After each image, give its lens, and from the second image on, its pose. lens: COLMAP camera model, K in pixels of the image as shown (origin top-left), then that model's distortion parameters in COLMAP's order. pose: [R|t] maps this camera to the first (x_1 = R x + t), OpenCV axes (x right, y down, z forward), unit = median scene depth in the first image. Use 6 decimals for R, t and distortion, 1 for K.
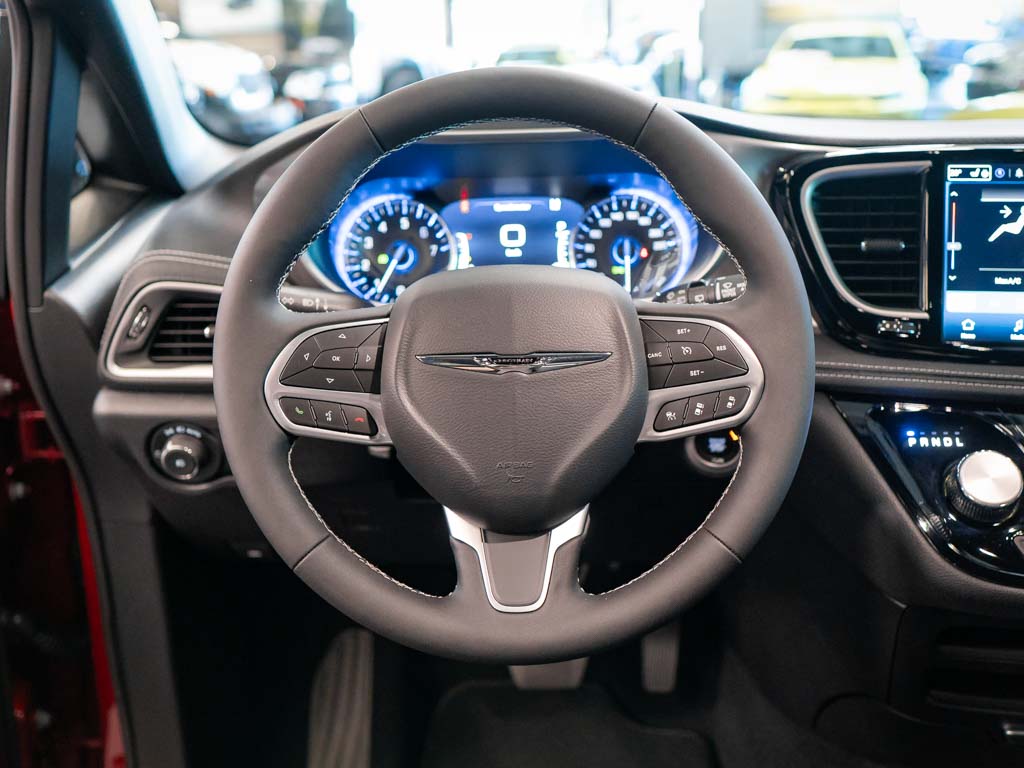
lens RADIAL K [[1042.5, 0, 522.9], [0, 1042.5, 374.8], [0, 0, 1]] dist [0.005535, 0.000000]
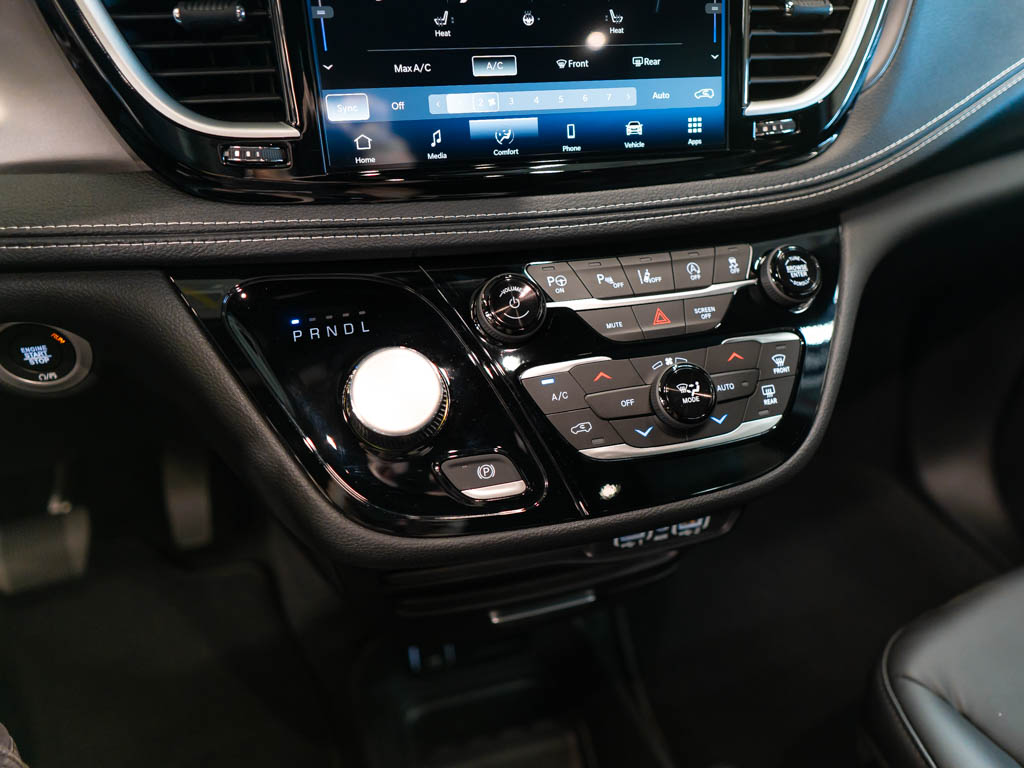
lens RADIAL K [[807.2, 0, 565.7], [0, 807.2, 384.0], [0, 0, 1]] dist [0.007267, -0.002532]
pose [[0.914103, -0.188972, 0.358756, 0.334438], [0.070557, 0.945394, 0.318201, -0.057318], [-0.399297, -0.265556, 0.877521, 0.465778]]
